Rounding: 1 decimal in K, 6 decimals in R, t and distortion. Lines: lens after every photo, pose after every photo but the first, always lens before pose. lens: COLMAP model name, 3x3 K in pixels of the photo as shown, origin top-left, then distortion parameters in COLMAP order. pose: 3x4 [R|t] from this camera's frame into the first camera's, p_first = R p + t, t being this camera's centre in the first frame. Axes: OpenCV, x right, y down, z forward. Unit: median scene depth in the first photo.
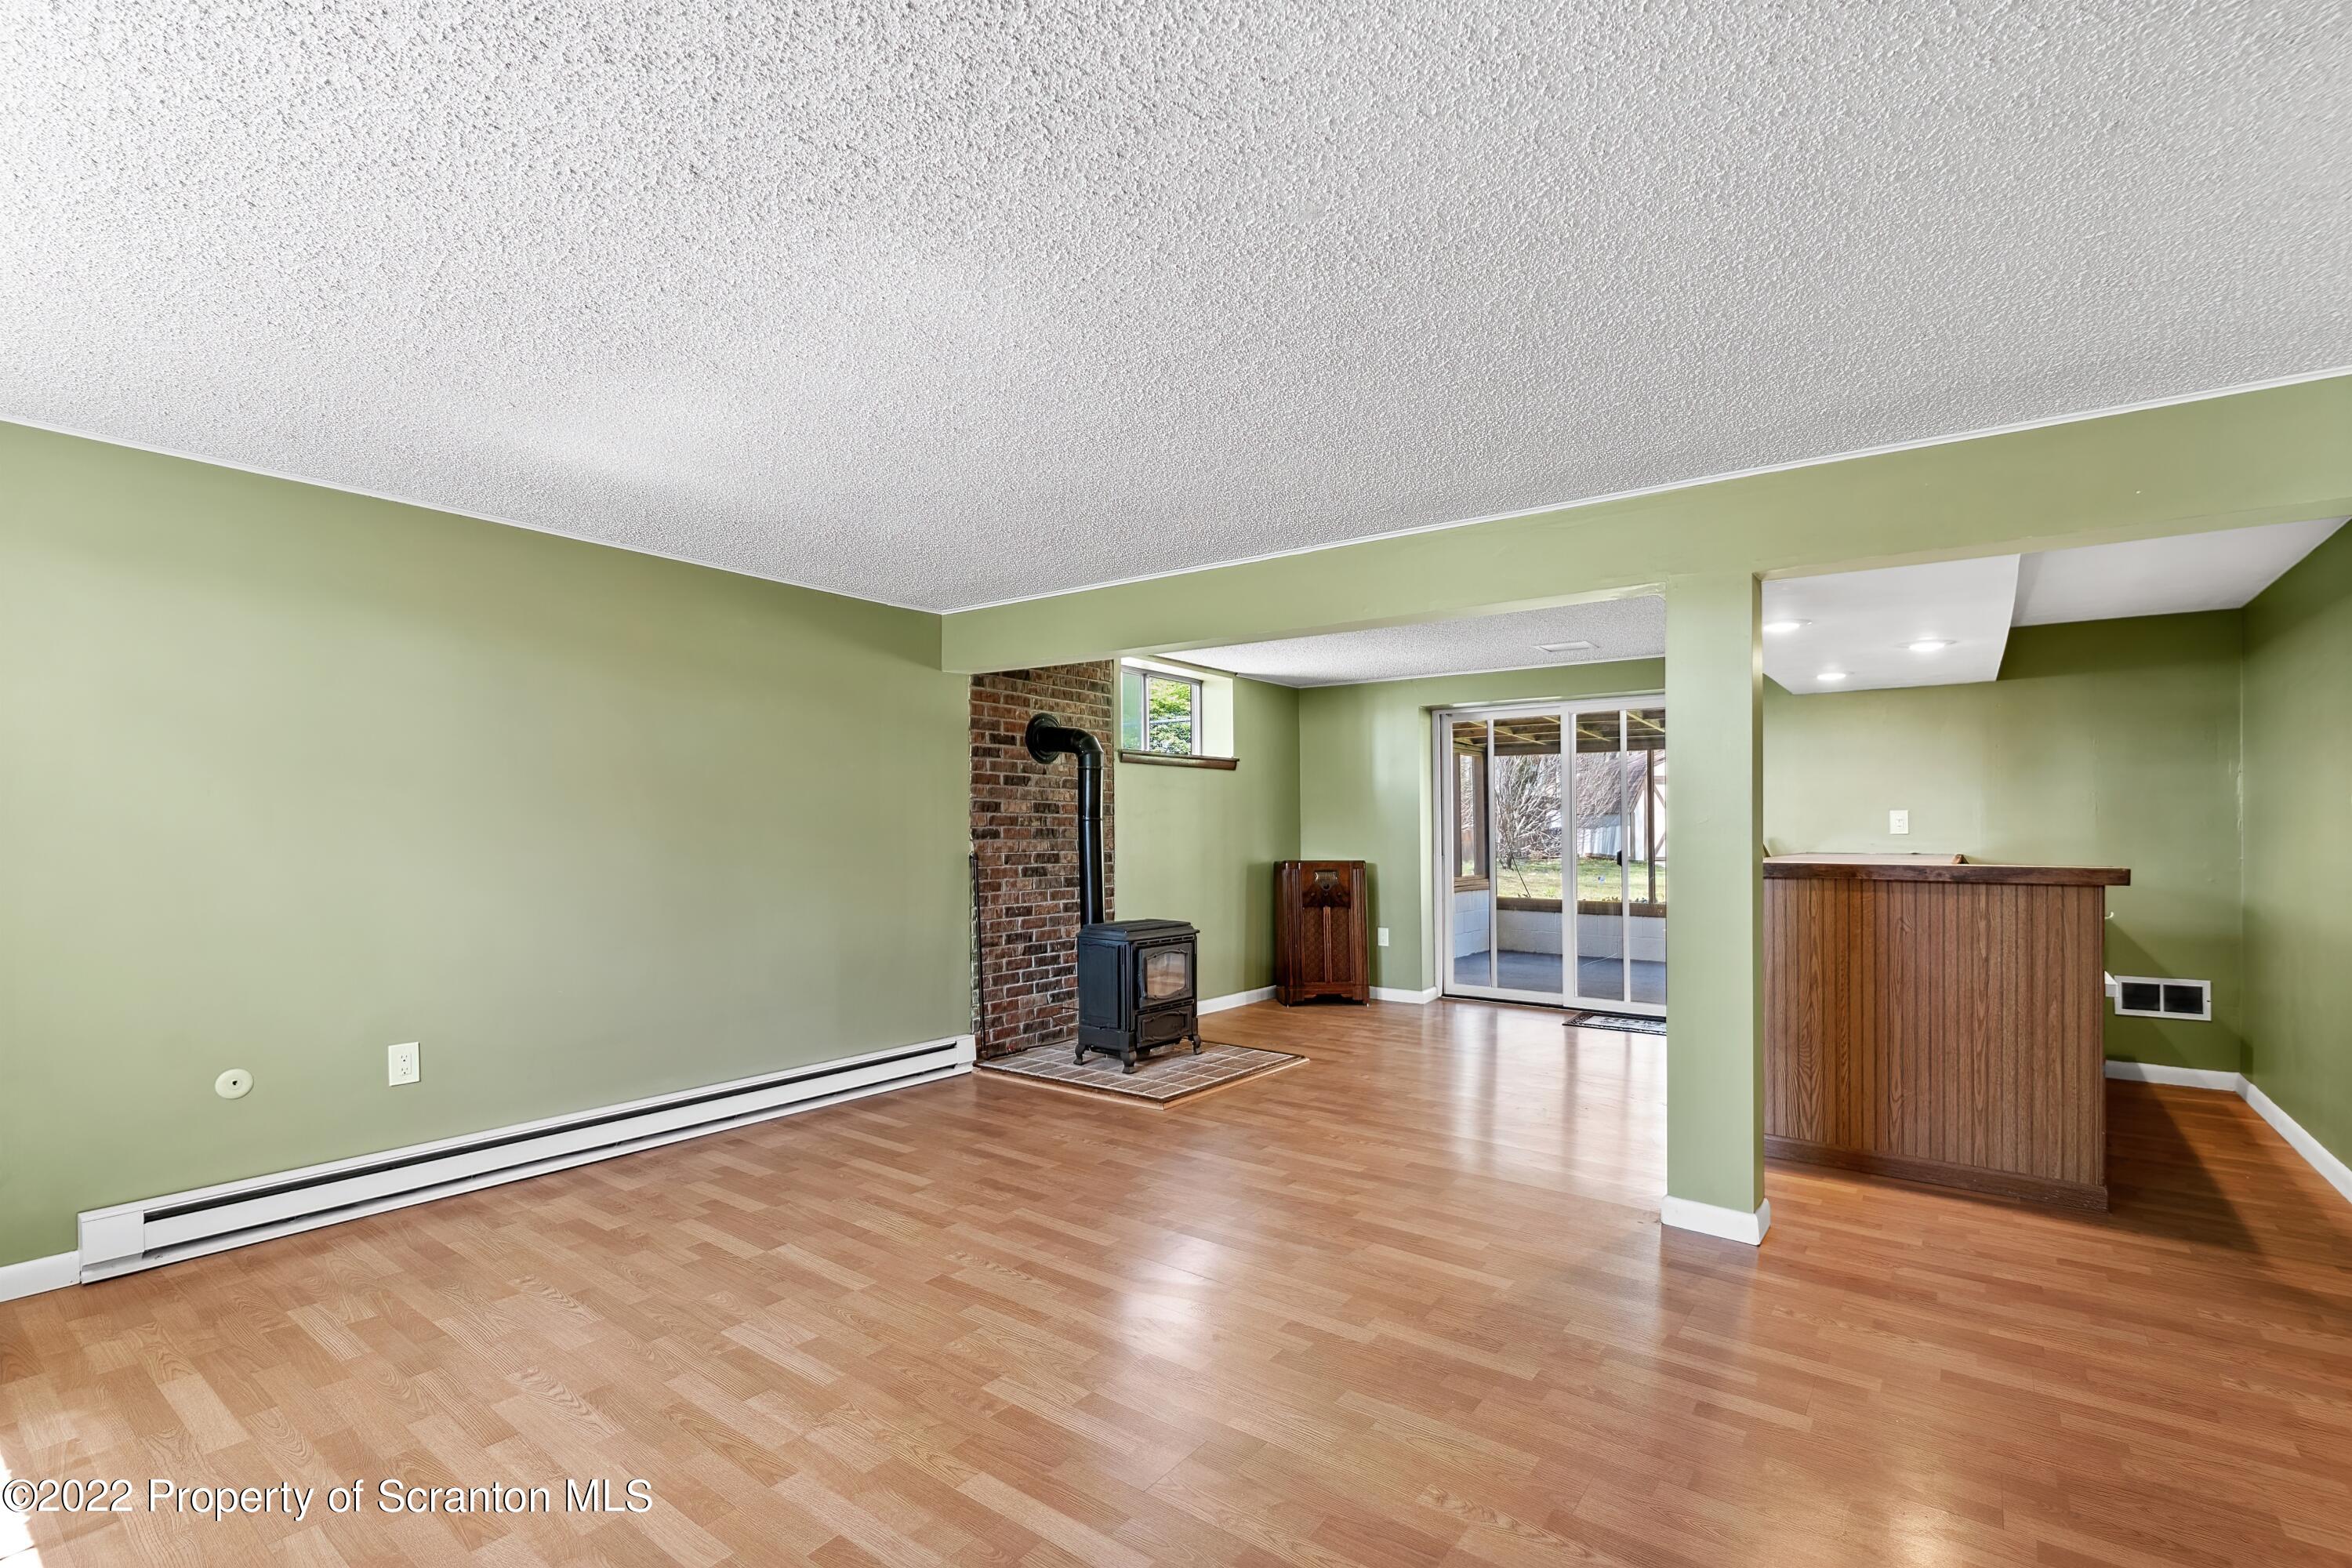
lens RADIAL K [[1048.3, 0, 1158.7], [0, 1048.3, 823.3], [0, 0, 1]] dist [-0.002376, -0.004350]
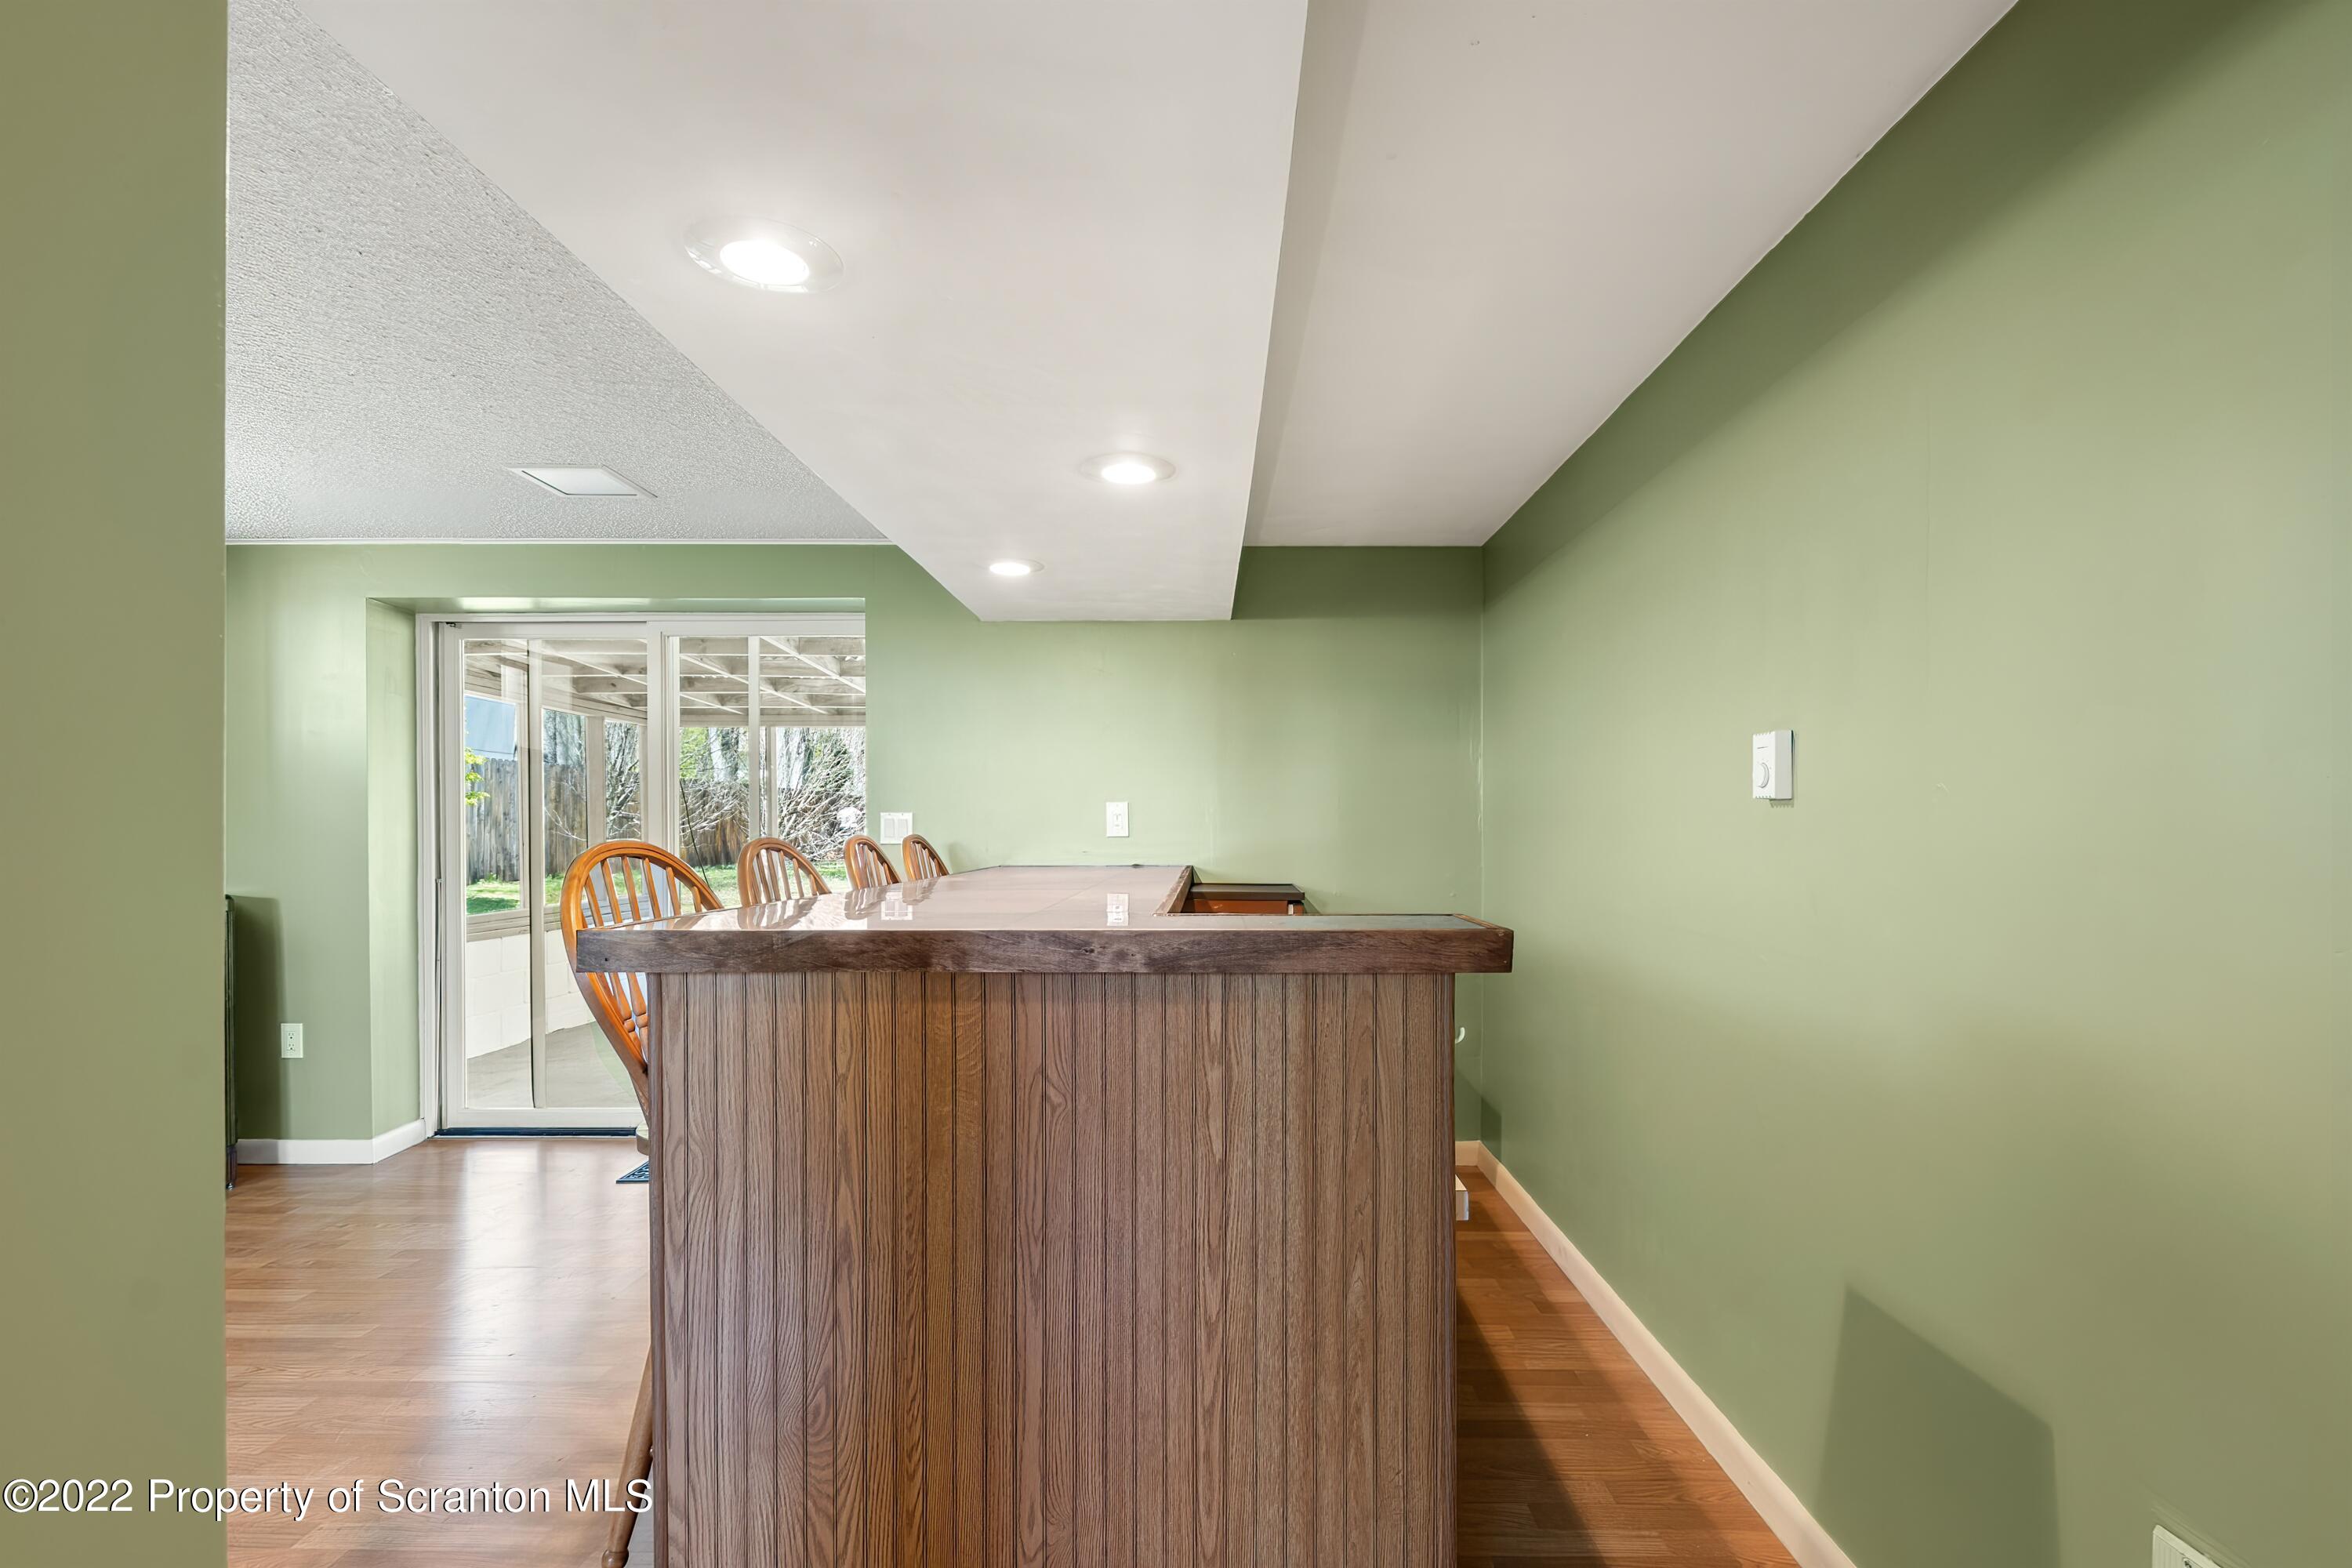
lens RADIAL K [[1048.3, 0, 1195.2], [0, 1048.3, 798.5], [0, 0, 1]] dist [-0.002376, -0.004350]
pose [[0.798169, 0.014832, 0.602251, 0.390010], [-0.000725, 0.999720, -0.023660, 0.002757], [-0.602433, 0.018448, 0.797956, 0.493689]]
